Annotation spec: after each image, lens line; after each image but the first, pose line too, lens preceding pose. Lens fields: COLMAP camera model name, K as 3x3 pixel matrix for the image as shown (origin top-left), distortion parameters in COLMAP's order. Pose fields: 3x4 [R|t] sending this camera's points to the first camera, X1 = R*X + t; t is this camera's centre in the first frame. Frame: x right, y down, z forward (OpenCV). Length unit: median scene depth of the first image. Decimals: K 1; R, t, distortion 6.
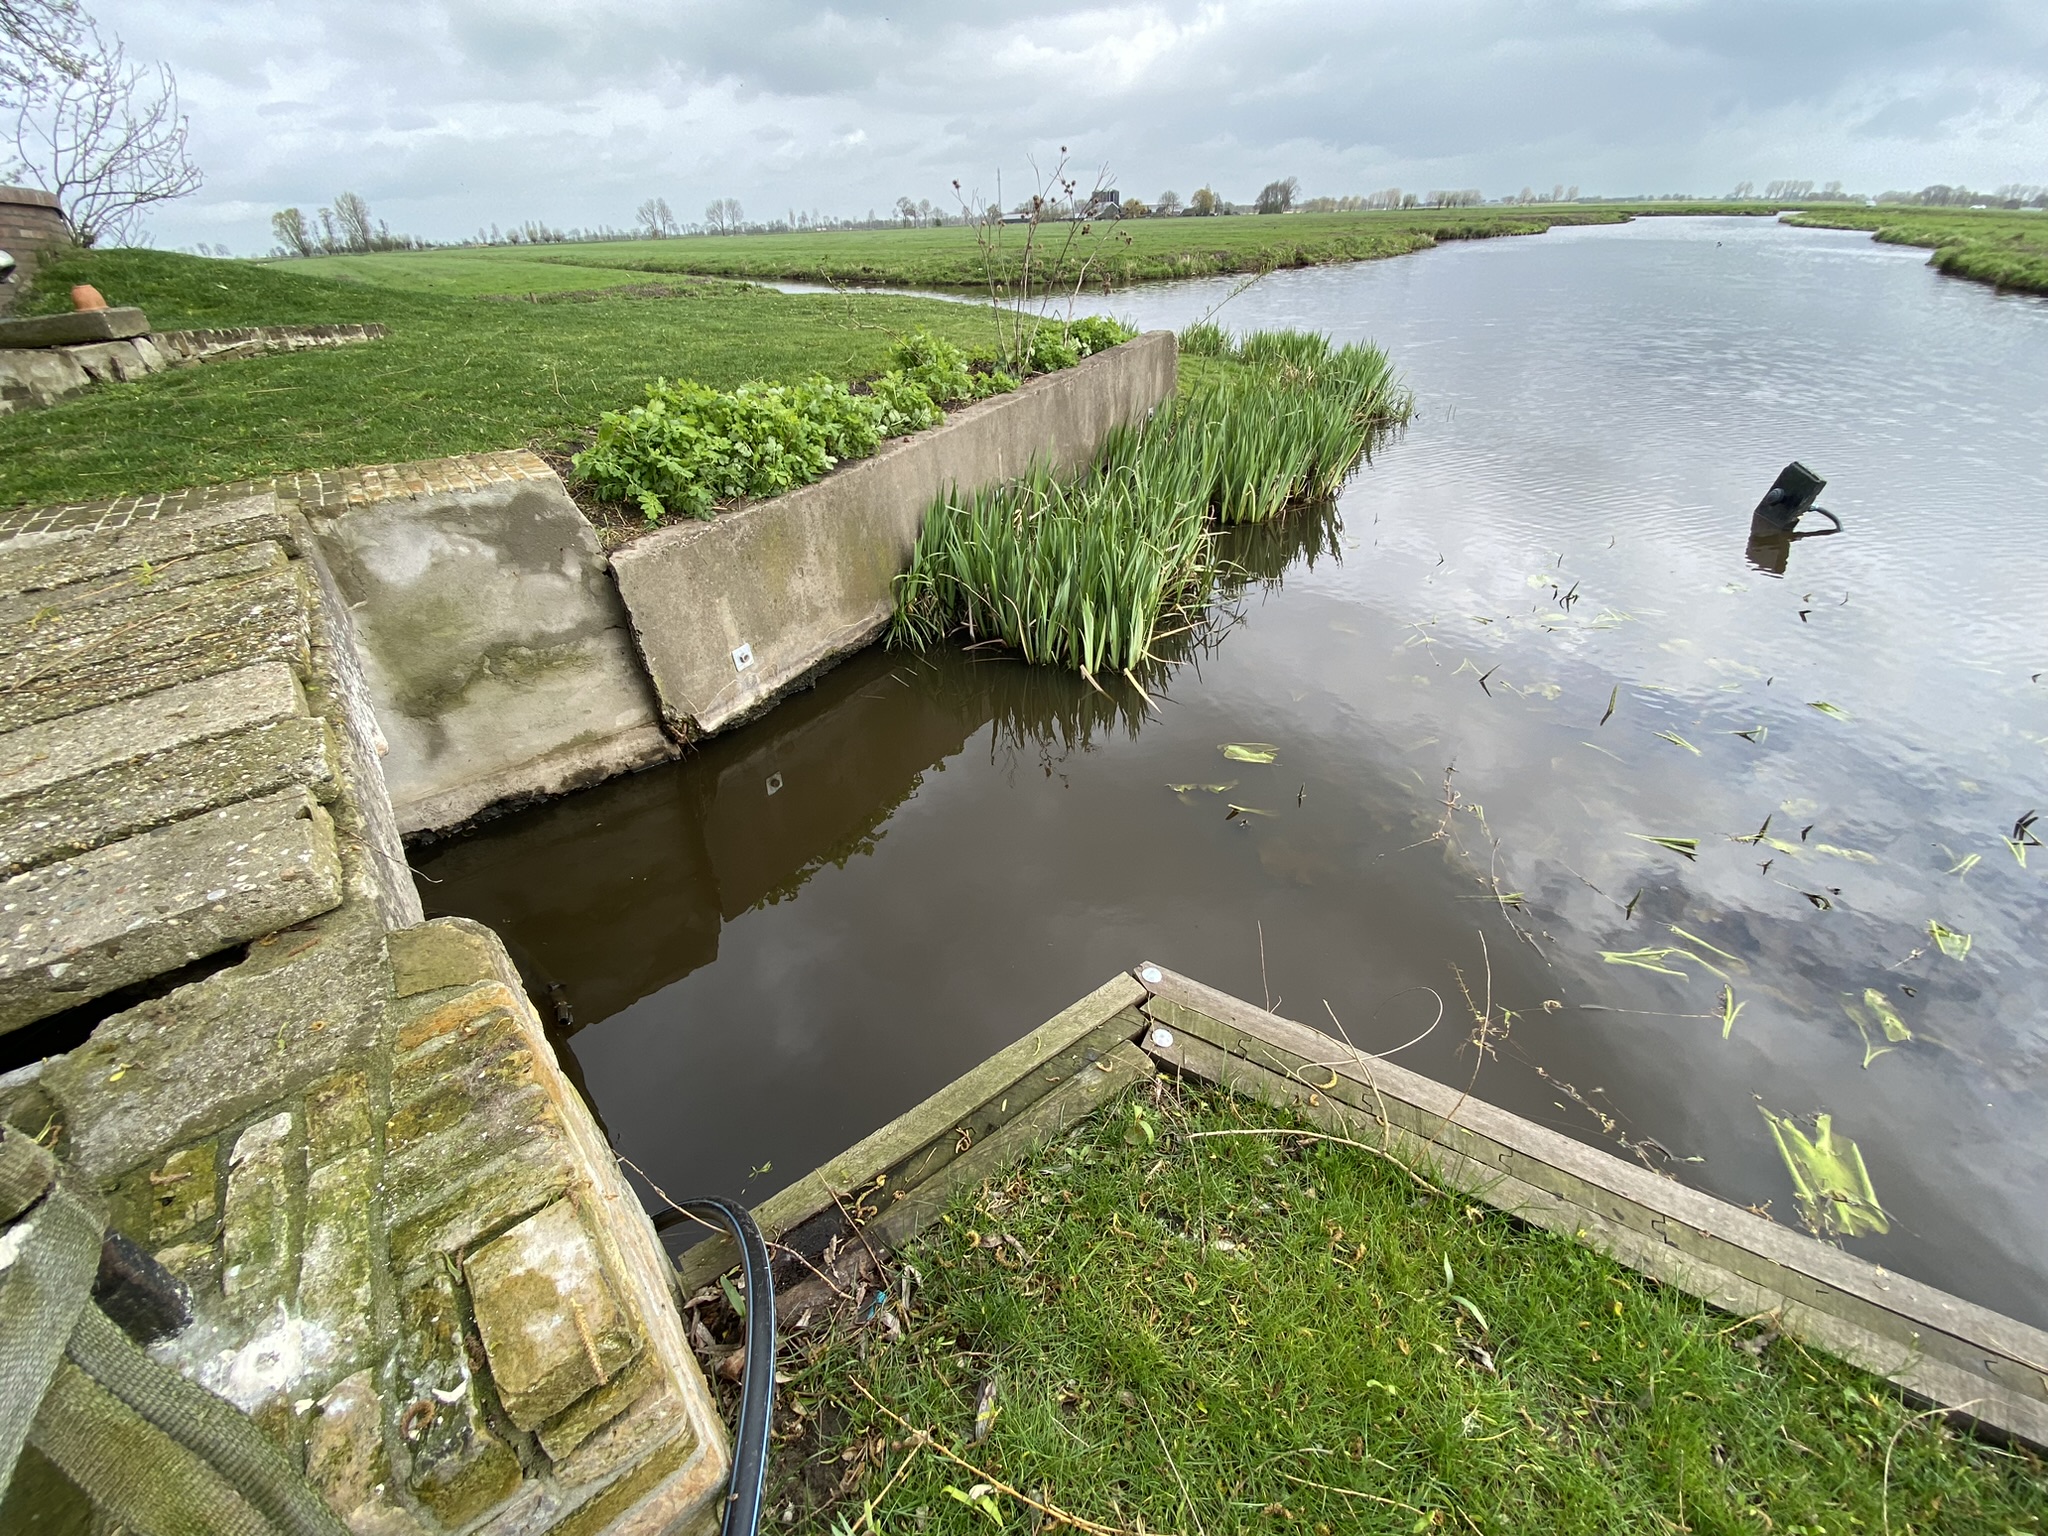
lens RADIAL K [[807.7, 0, 1024.0], [0, 807.7, 768.0], [0, 0, 1]] dist [0.034585, -0.032479]
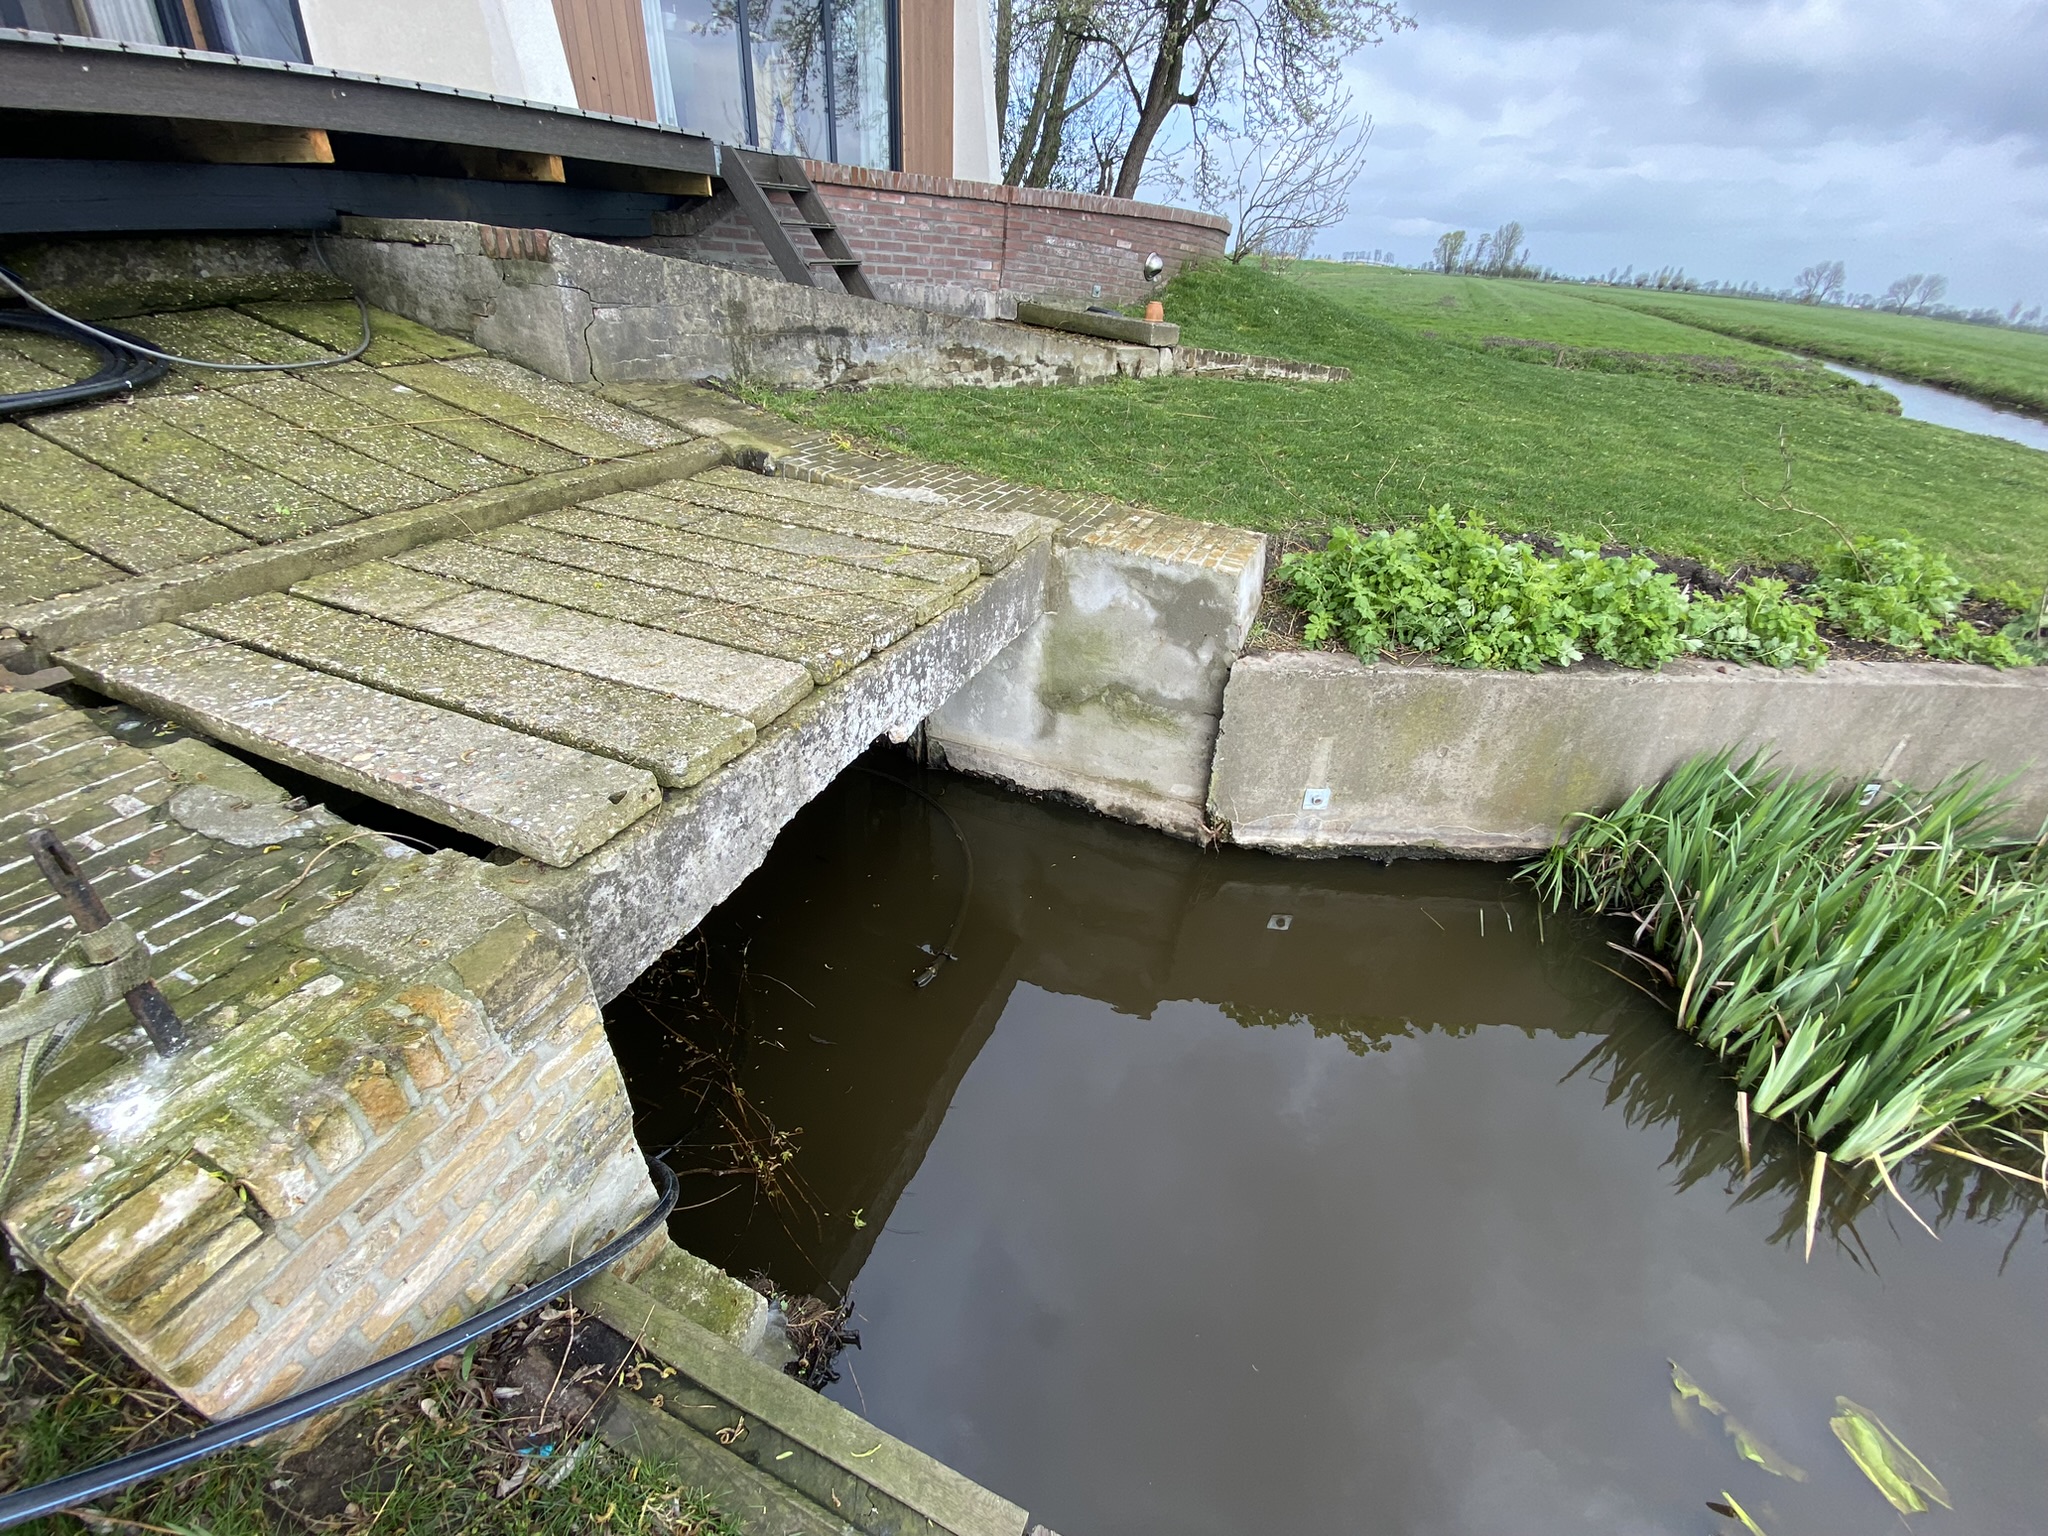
lens RADIAL K [[811.0, 0, 1037.1], [0, 811.0, 780.2], [0, 0, 1]] dist [0.018787, -0.018834]
pose [[0.492656, 0.524563, -0.694352, 0.119126], [-0.539361, 0.810222, 0.229412, -0.182366], [0.682920, 0.261485, 0.682089, 0.136511]]
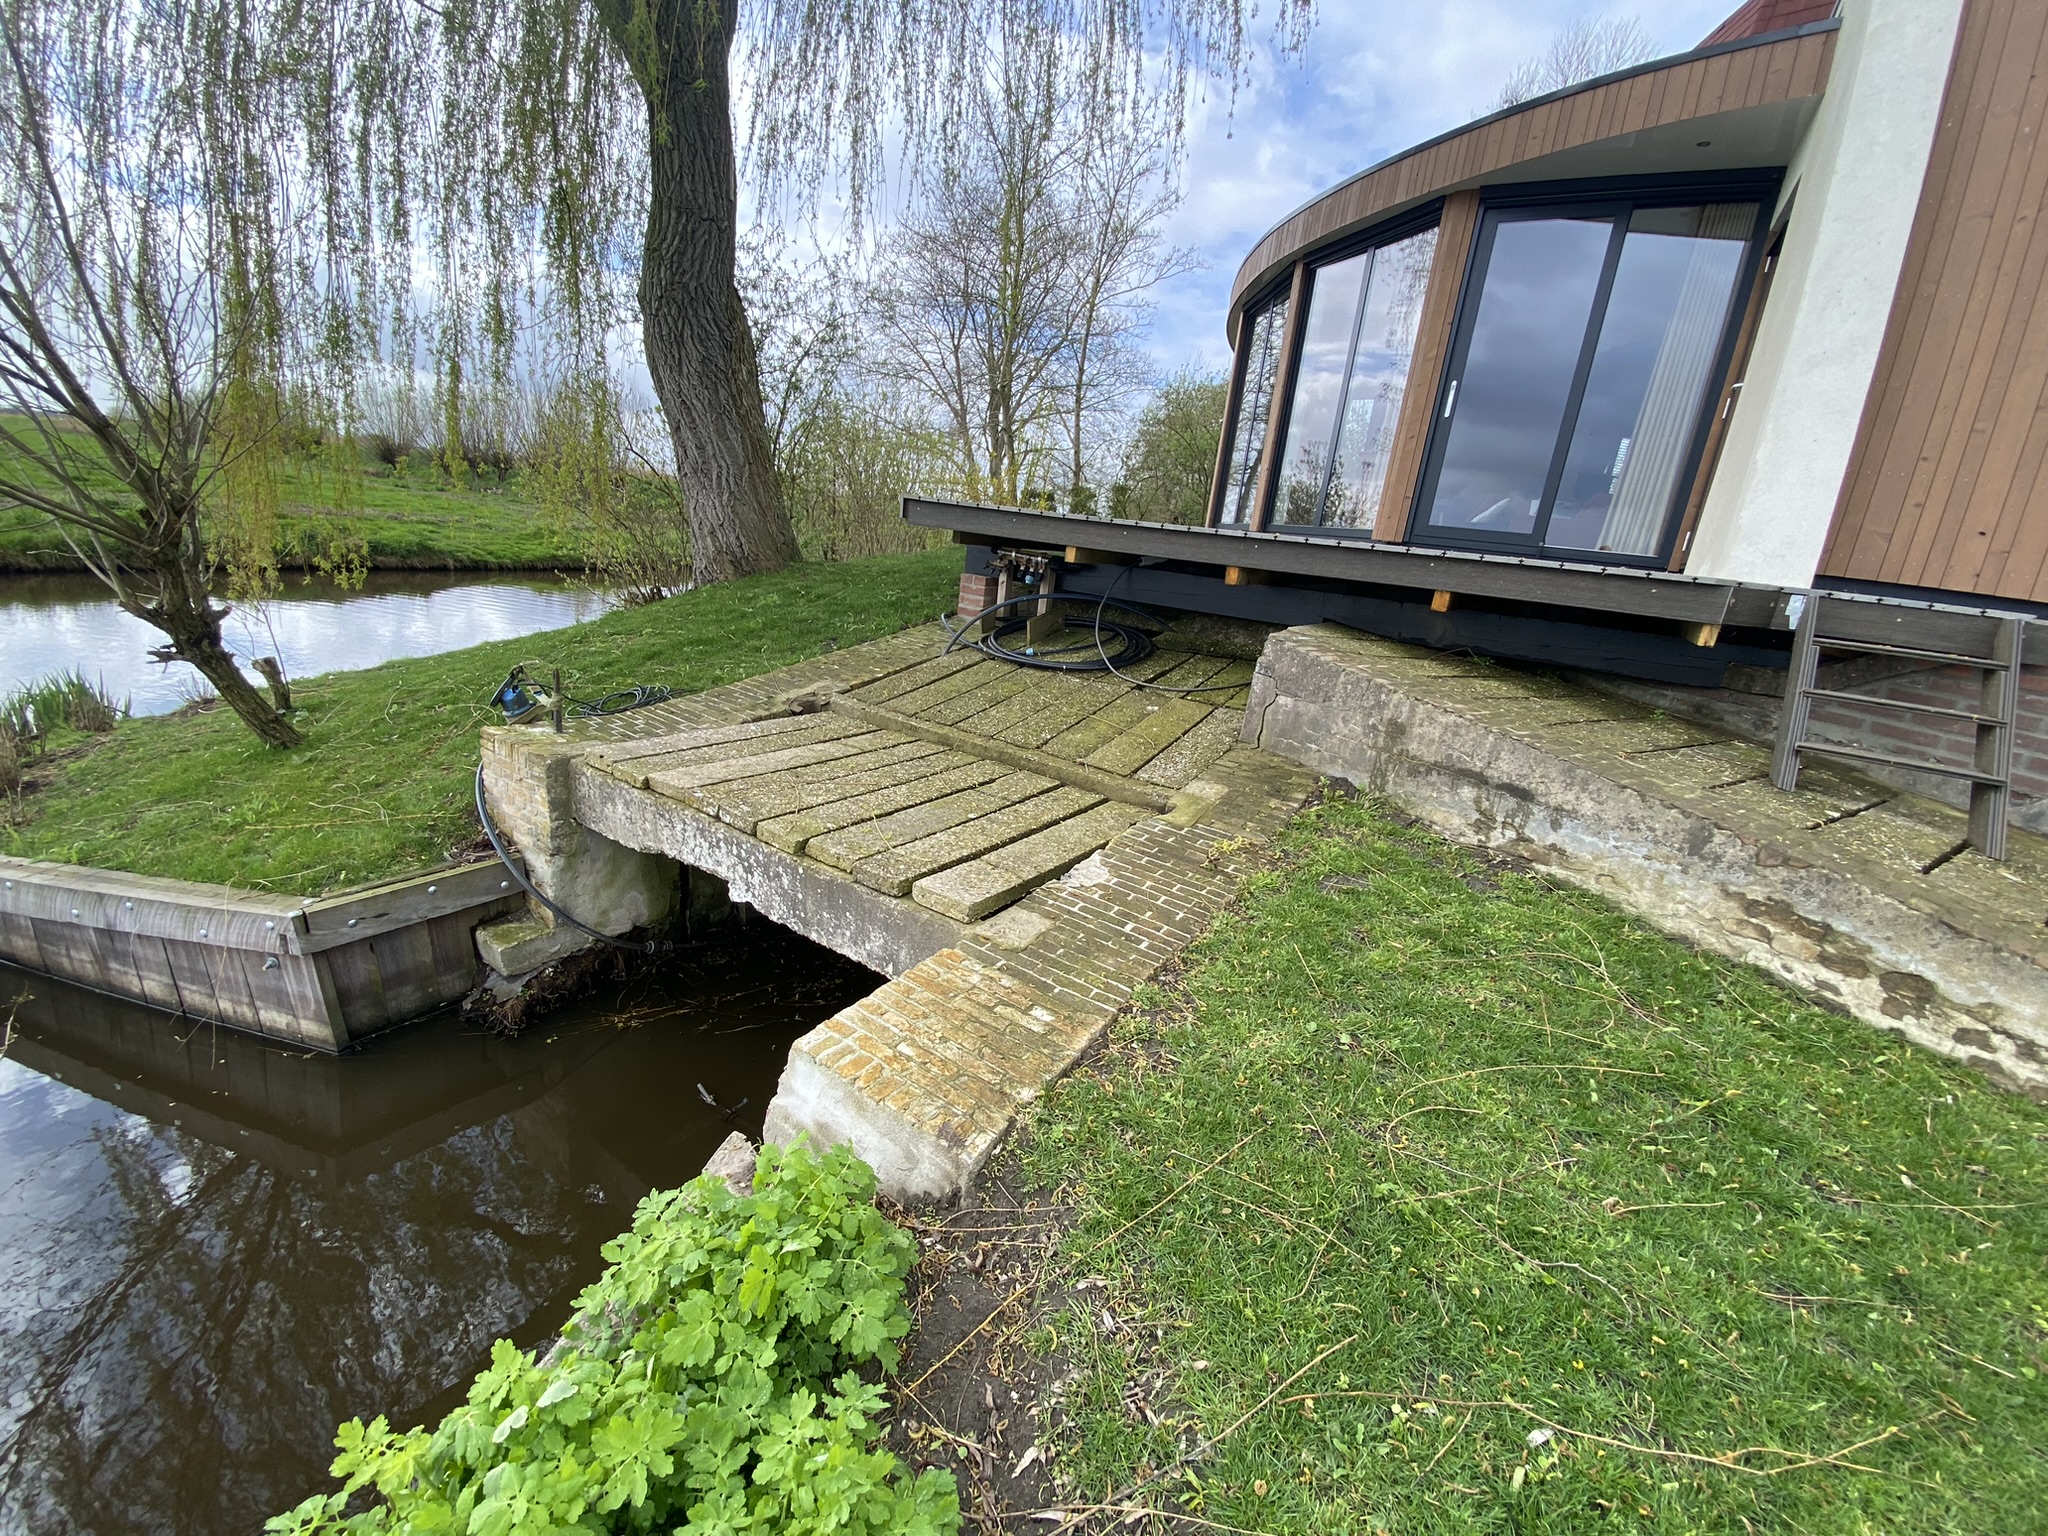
lens RADIAL K [[820.1, 0, 1003.8], [0, 820.1, 778.6], [0, 0, 1]] dist [0.032950, -0.000007]
pose [[-0.954298, 0.020618, -0.298144, -0.383006], [-0.223941, 0.611289, 0.759062, -0.808795], [0.197902, 0.791139, -0.578735, 0.929530]]
